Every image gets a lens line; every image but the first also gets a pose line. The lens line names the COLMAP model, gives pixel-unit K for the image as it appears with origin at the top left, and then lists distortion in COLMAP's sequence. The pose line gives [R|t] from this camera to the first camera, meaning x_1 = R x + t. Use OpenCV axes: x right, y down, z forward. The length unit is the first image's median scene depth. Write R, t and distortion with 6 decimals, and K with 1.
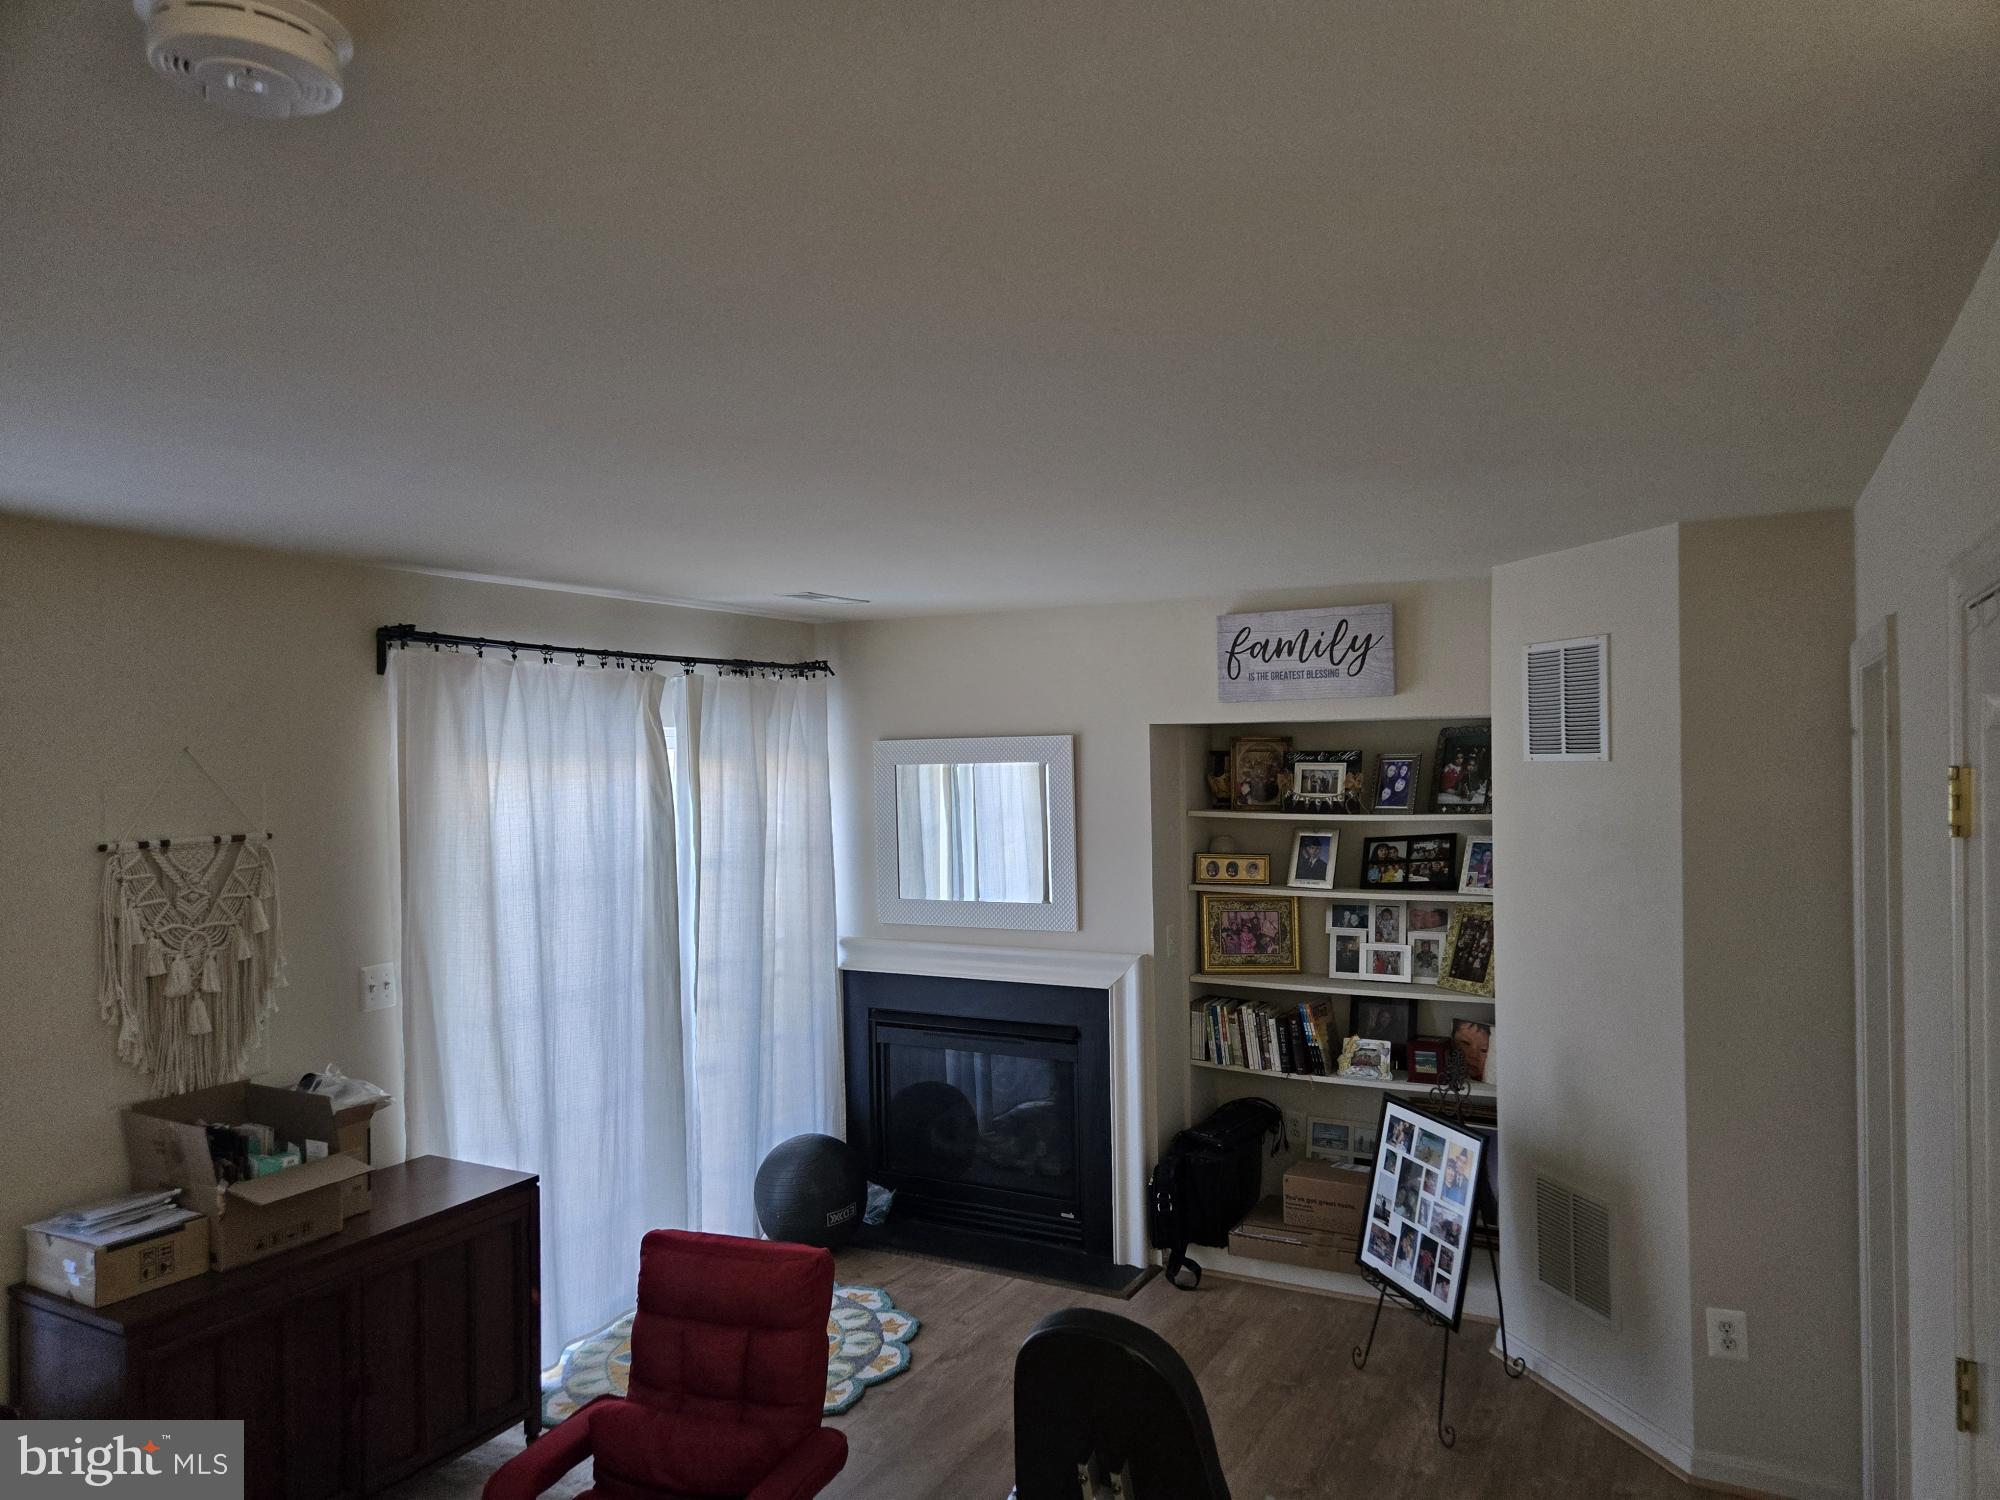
lens RADIAL K [[1329.9, 0, 1014.7], [0, 1329.9, 756.6], [0, 0, 1]] dist [0.063760, -0.041291]
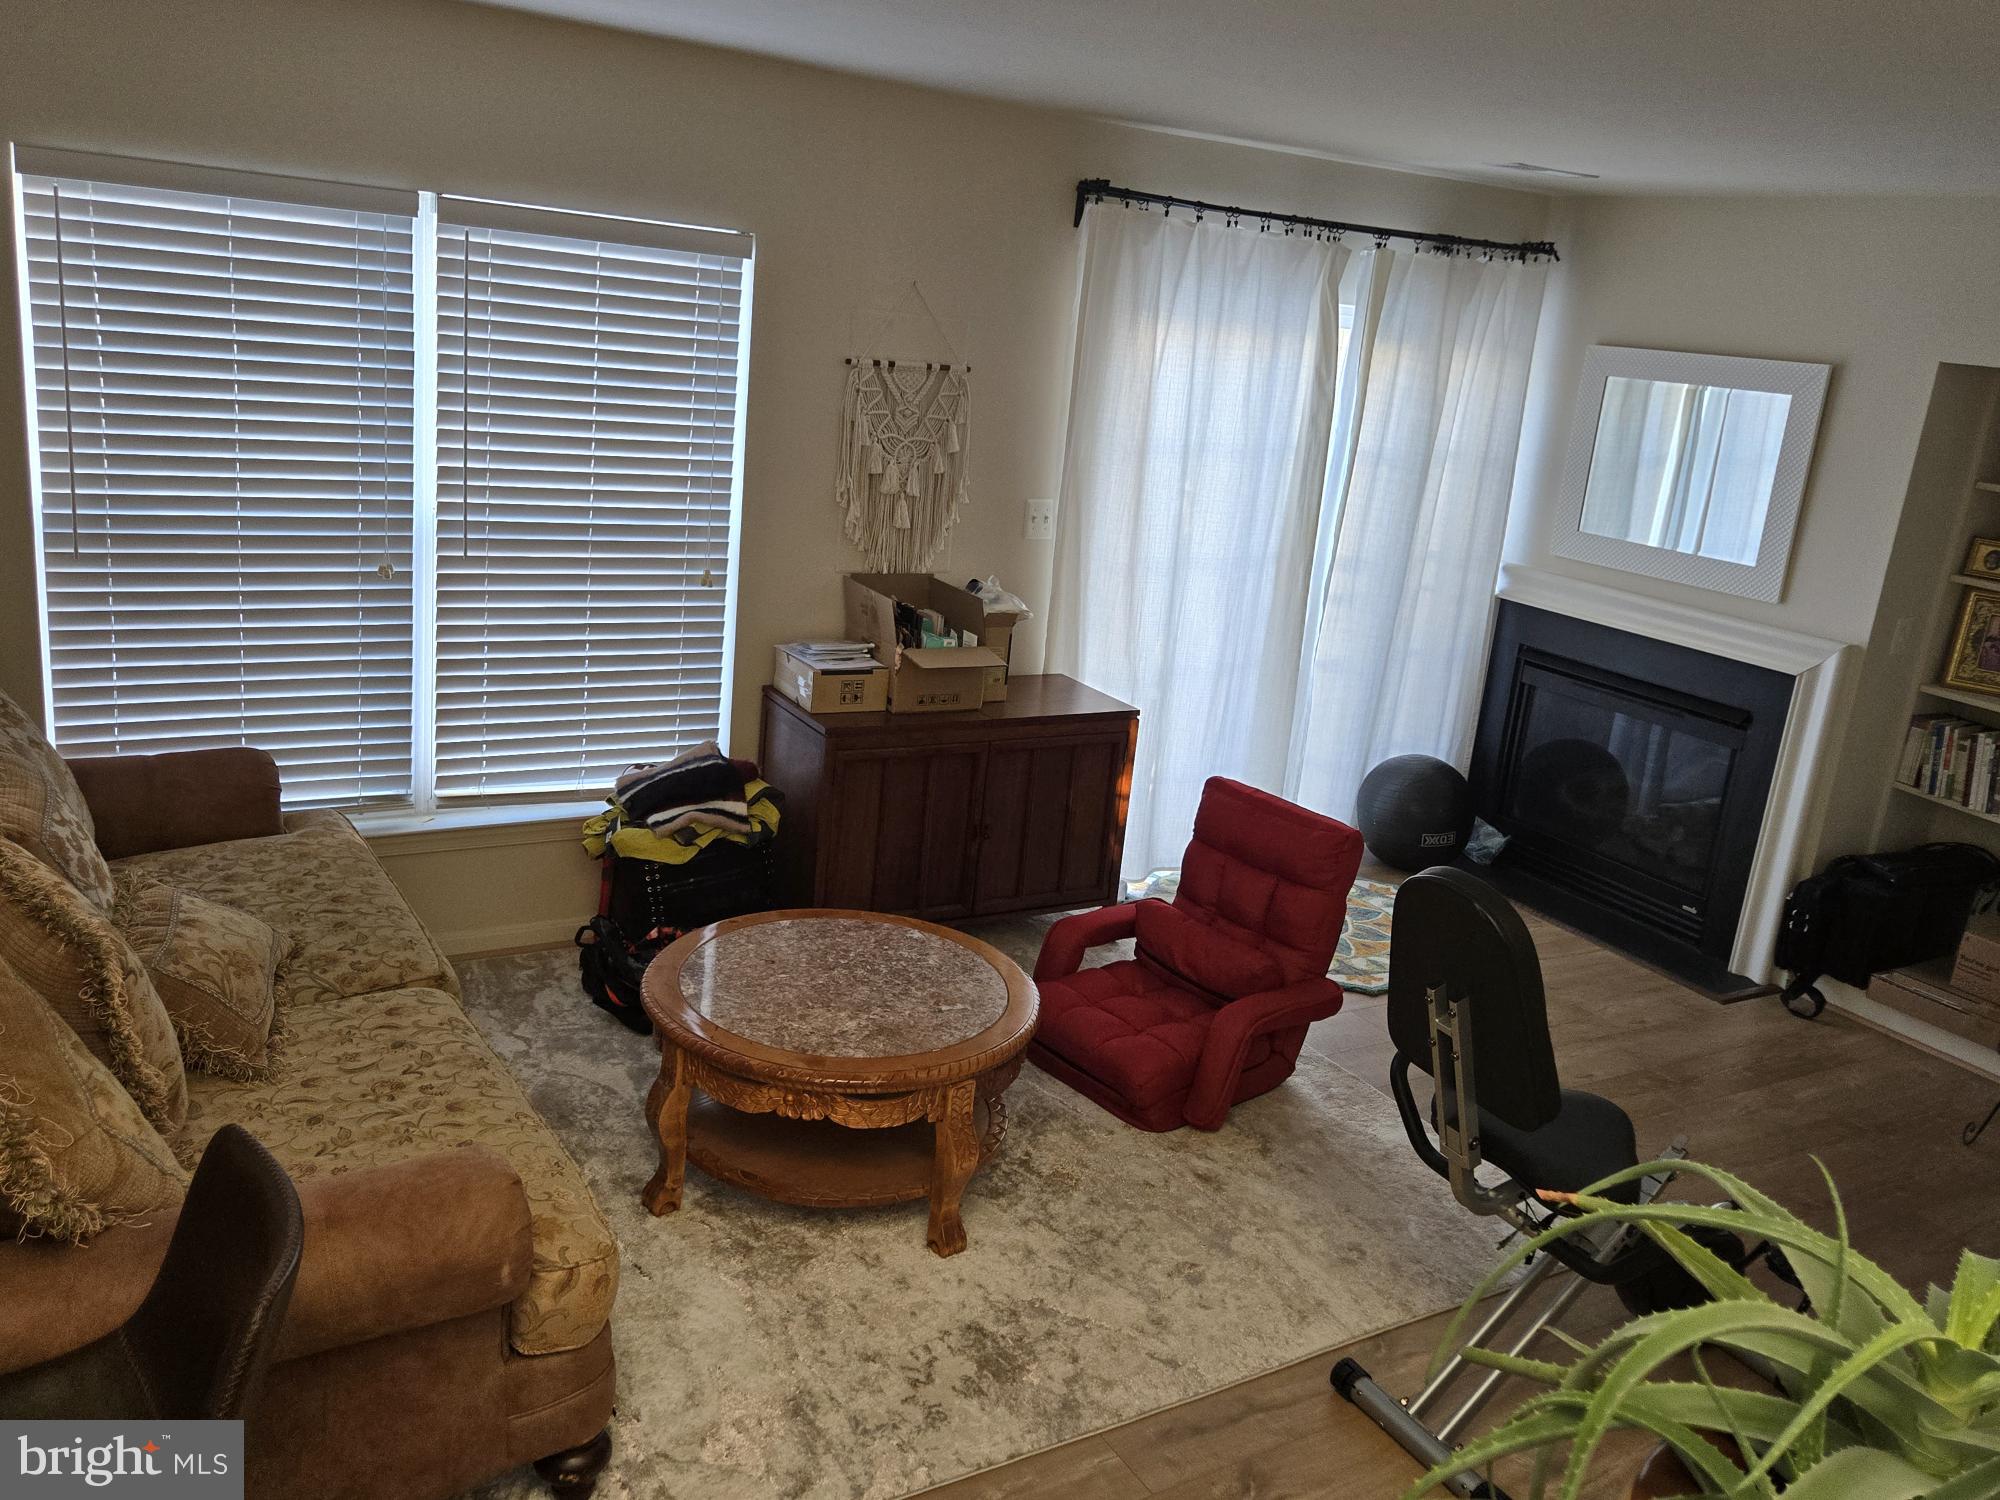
lens RADIAL K [[1598.0, 0, 1002.6], [0, 1598.0, 741.8], [0, 0, 1]] dist [0.060046, -0.038410]
pose [[0.852329, 0.235349, -0.467061, 0.142398], [-0.112832, 0.954747, 0.275186, -0.013217], [0.510689, -0.181850, 0.840314, -0.144850]]
